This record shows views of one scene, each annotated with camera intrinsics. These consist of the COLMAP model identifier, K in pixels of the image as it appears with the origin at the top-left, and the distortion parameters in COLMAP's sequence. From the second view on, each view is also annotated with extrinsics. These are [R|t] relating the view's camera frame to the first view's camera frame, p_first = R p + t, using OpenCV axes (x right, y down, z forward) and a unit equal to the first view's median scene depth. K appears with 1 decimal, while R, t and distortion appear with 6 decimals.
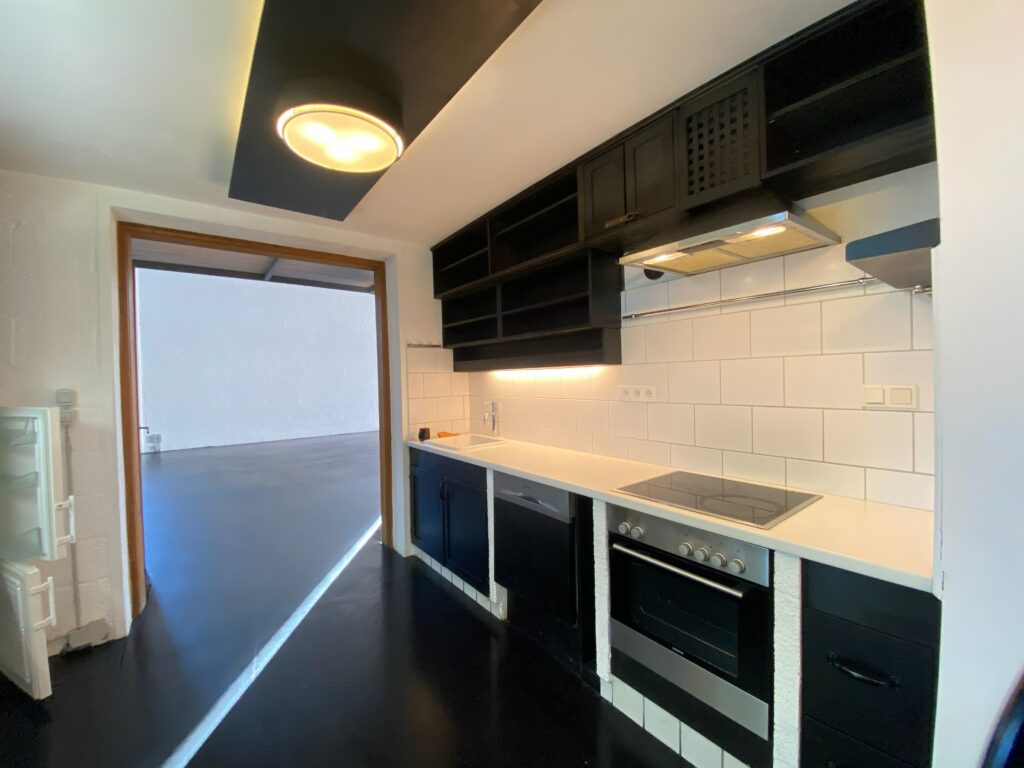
lens RADIAL K [[413.0, 0, 512.0], [0, 413.0, 384.0], [0, 0, 1]] dist [0.001647, -0.008981]
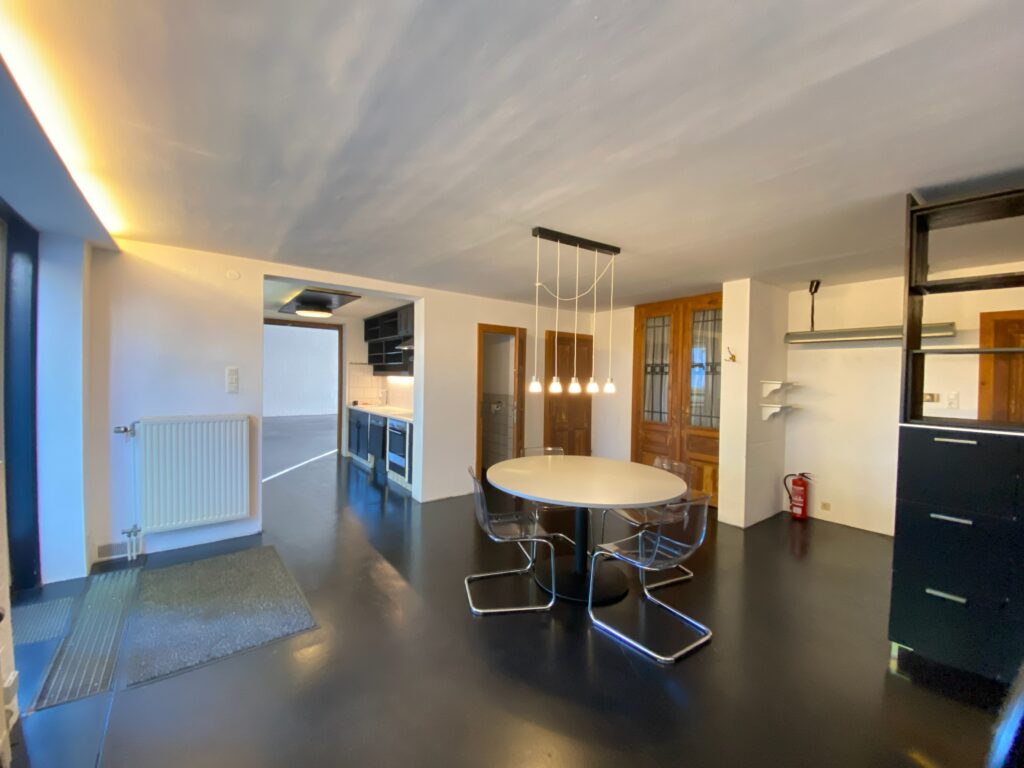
lens RADIAL K [[413.0, 0, 512.0], [0, 413.0, 384.0], [0, 0, 1]] dist [0.001647, -0.008981]
pose [[0.999257, 0.036992, -0.010856, 0.656174], [-0.036983, 0.999315, 0.001022, -0.017505], [0.010887, -0.000620, 0.999941, -1.240570]]
